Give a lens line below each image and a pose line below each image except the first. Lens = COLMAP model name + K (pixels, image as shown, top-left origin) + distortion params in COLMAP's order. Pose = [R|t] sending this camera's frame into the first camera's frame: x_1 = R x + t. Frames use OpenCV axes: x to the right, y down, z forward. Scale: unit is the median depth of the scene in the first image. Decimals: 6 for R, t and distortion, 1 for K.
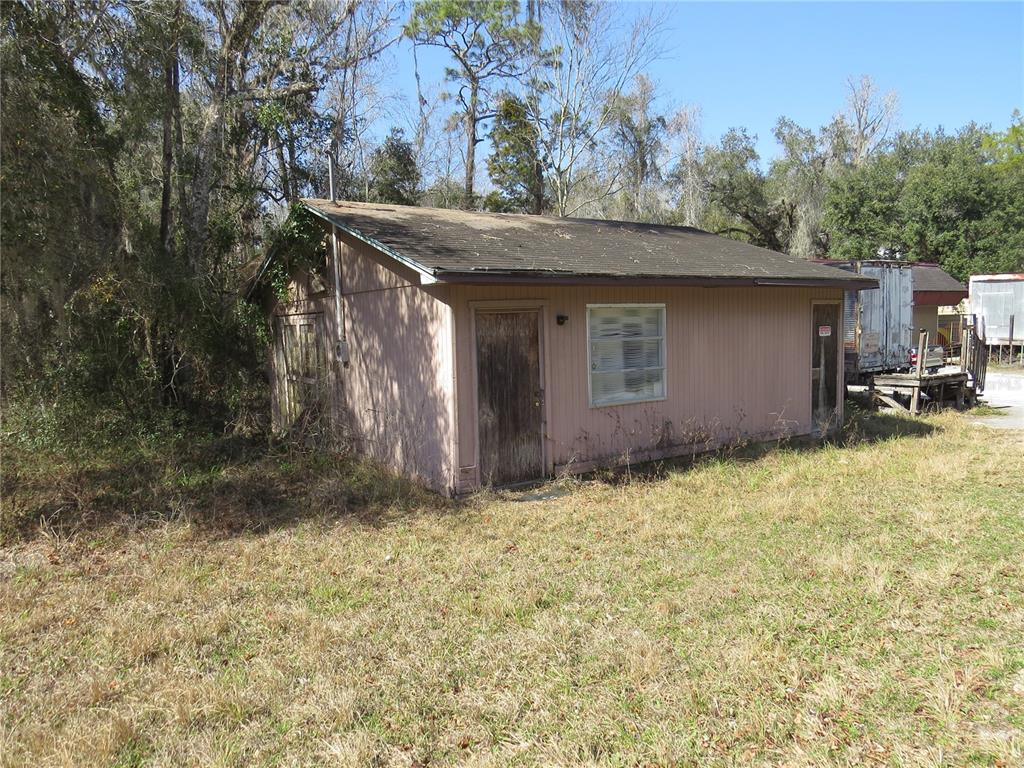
lens RADIAL K [[731.5, 0, 512.0], [0, 731.5, 384.0], [0, 0, 1]] dist [-0.028763, 0.002453]
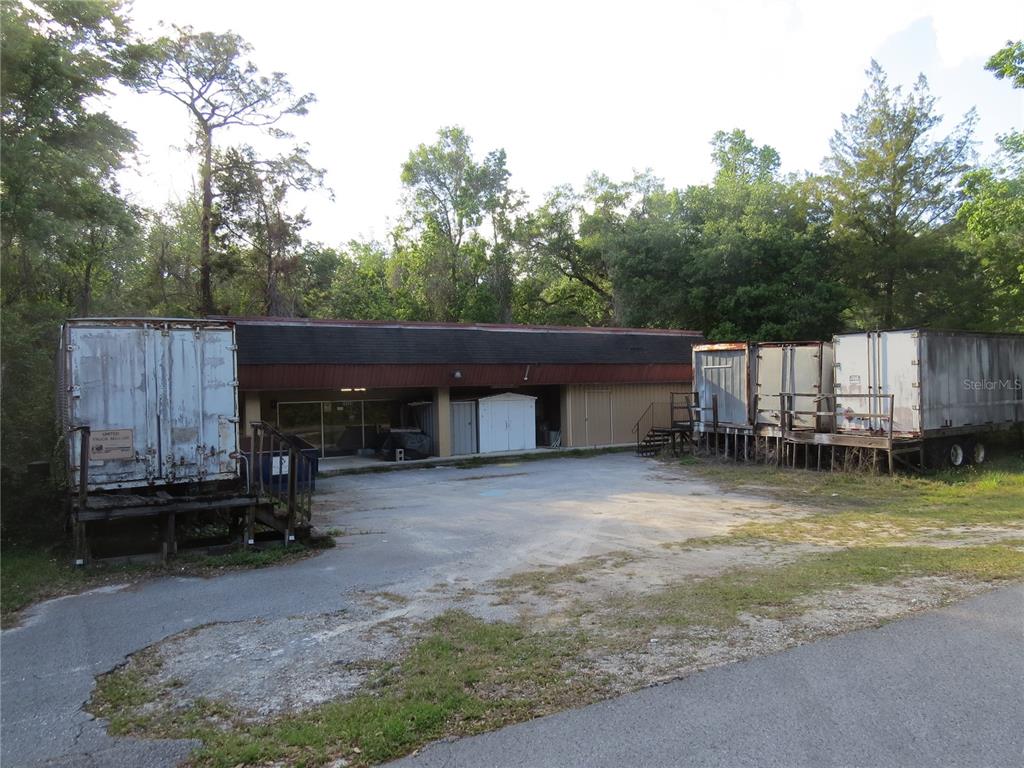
lens RADIAL K [[731.5, 0, 512.0], [0, 731.5, 384.0], [0, 0, 1]] dist [-0.028763, 0.002453]
pose [[0.999816, 0.007364, -0.017721, 1.555046], [-0.009027, 0.995371, -0.095682, -0.093290], [0.016935, 0.095824, 0.995254, 0.654528]]
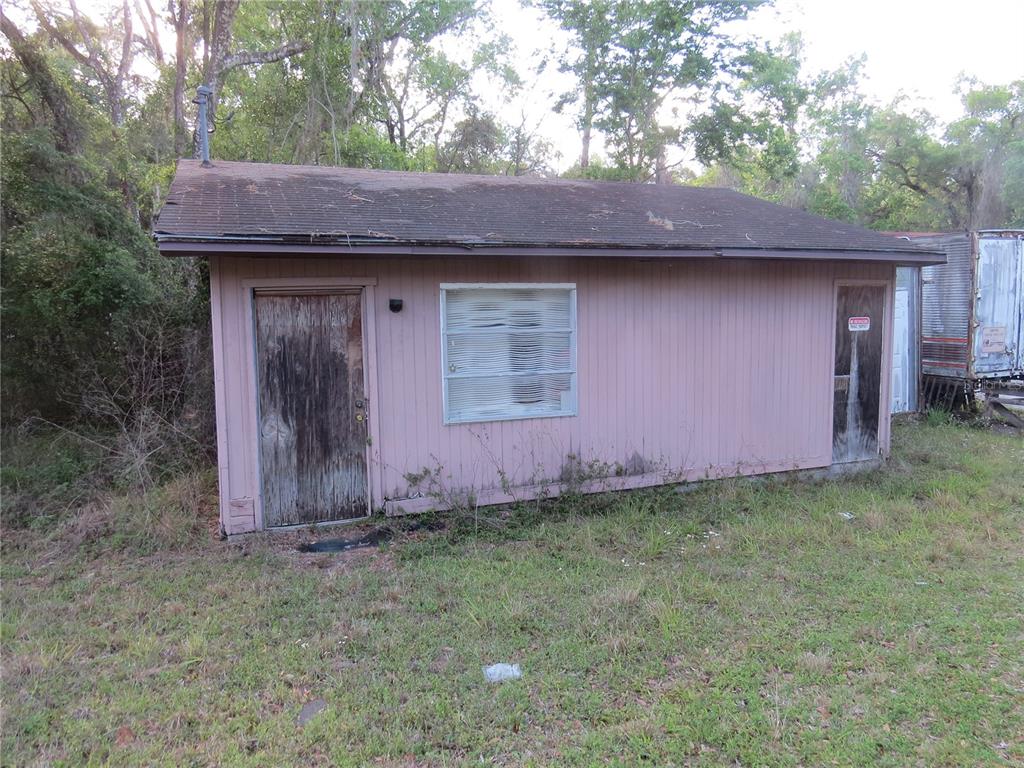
lens RADIAL K [[731.5, 0, 512.0], [0, 731.5, 384.0], [0, 0, 1]] dist [-0.028763, 0.002453]
pose [[0.974203, 0.031738, -0.223429, 0.318907], [-0.027180, 0.999356, 0.023446, -0.025972], [0.224029, -0.016768, 0.974438, 0.280958]]
